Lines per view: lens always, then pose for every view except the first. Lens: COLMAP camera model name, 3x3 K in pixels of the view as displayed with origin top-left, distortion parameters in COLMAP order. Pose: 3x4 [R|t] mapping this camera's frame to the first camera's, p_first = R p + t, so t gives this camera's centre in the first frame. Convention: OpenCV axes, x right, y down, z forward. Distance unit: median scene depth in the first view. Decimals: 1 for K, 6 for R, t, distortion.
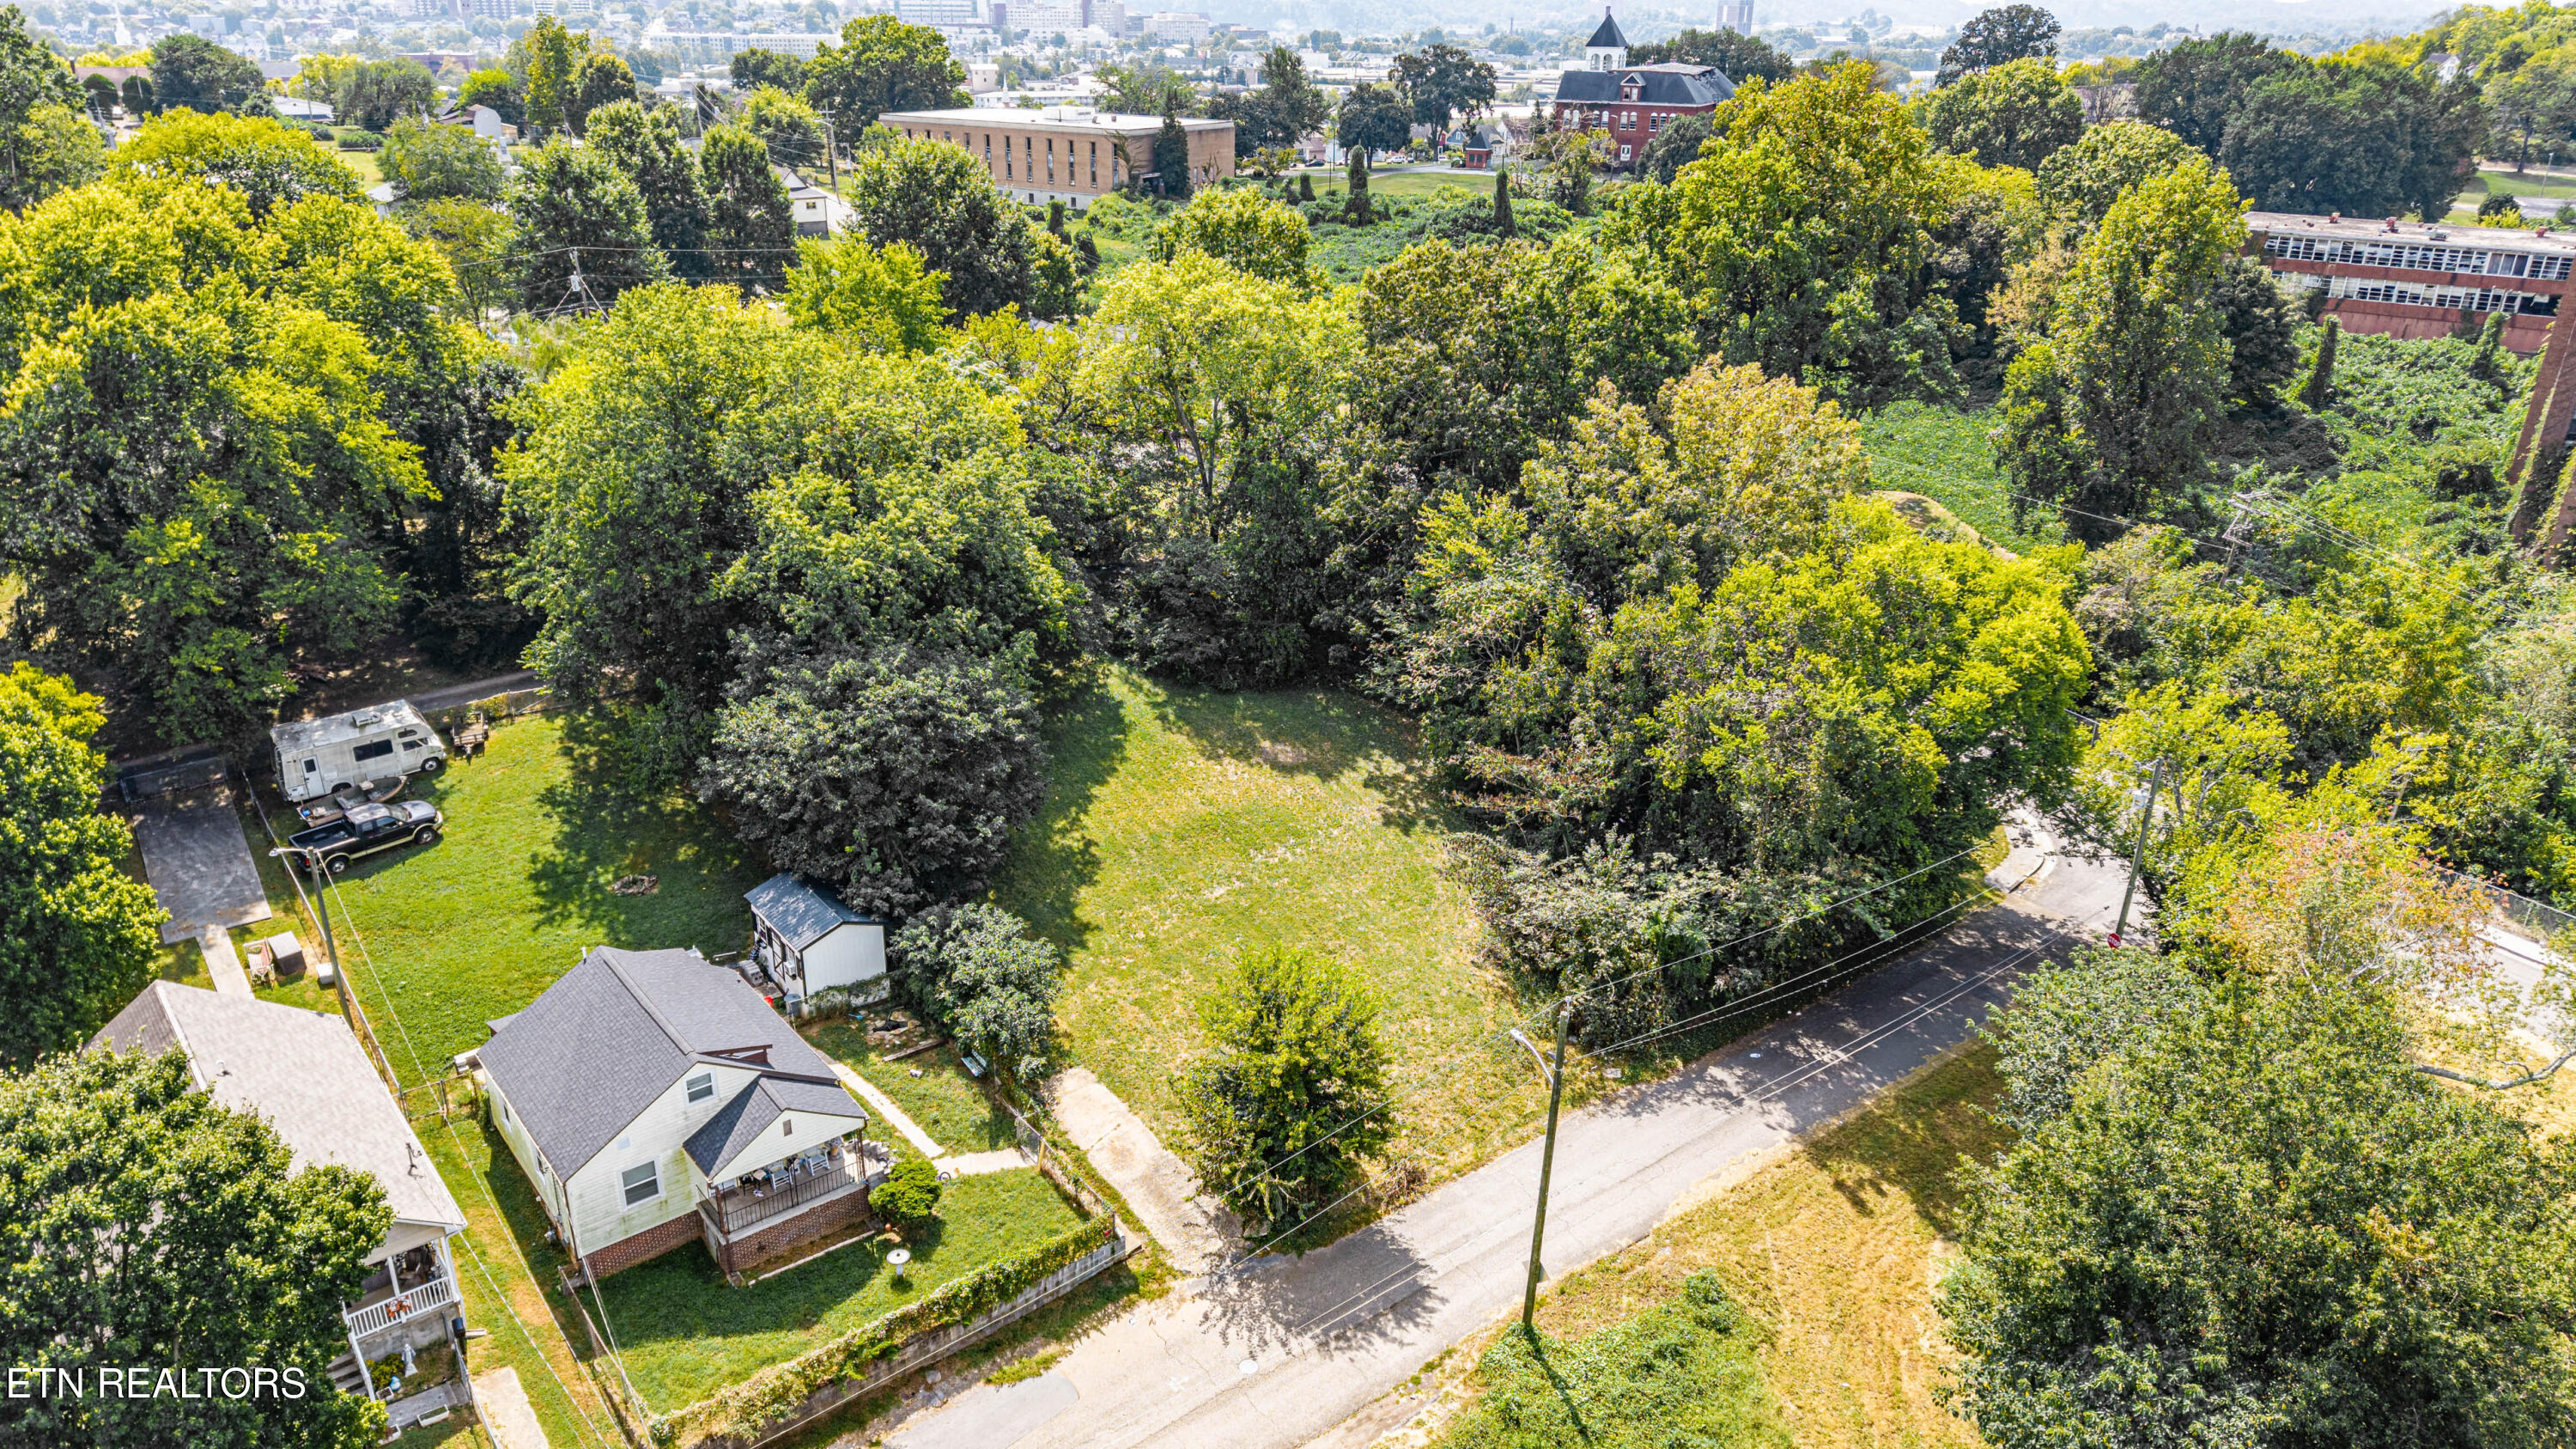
lens RADIAL K [[1782.5, 0, 1282.1], [0, 1782.5, 736.7], [0, 0, 1]] dist [0.024862, -0.002048]
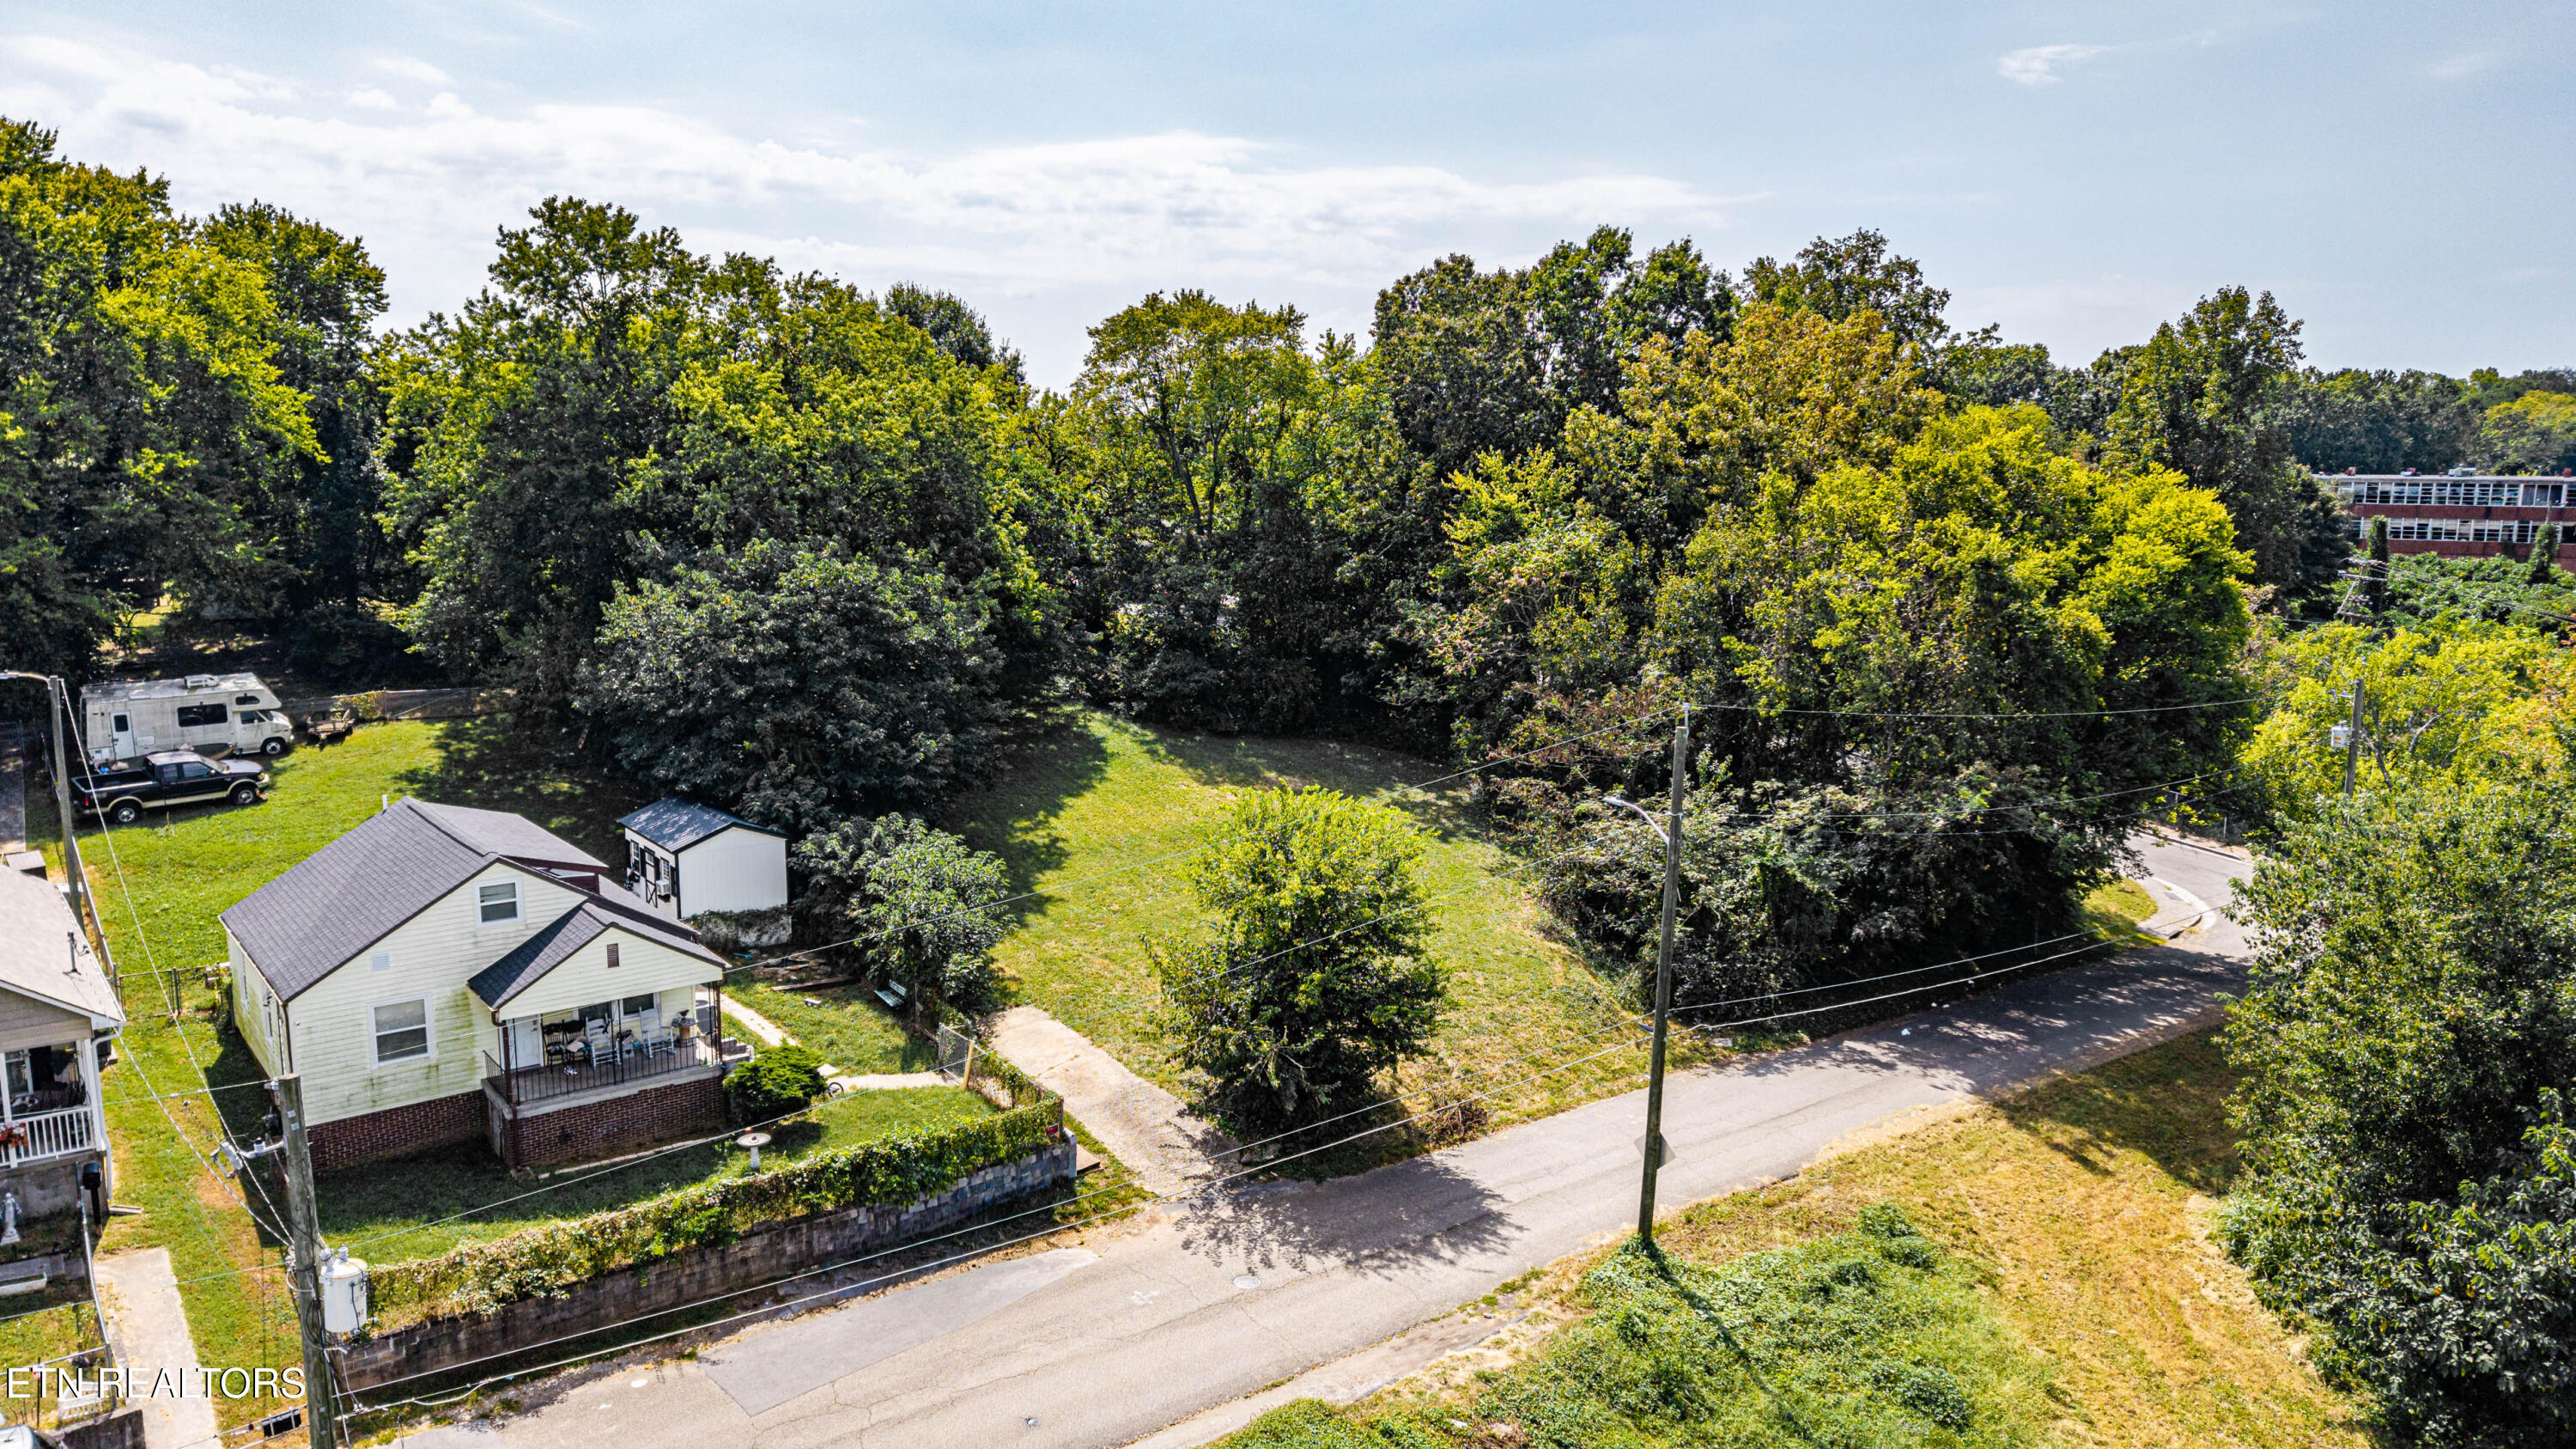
lens RADIAL K [[1776.0, 0, 1277.0], [0, 1776.0, 725.9], [0, 0, 1]] dist [0.019597, -0.003990]
pose [[0.999941, -0.008478, -0.006815, -0.000484], [0.006529, 0.968888, -0.247412, 0.247330], [0.008700, 0.247353, 0.968886, 0.221522]]
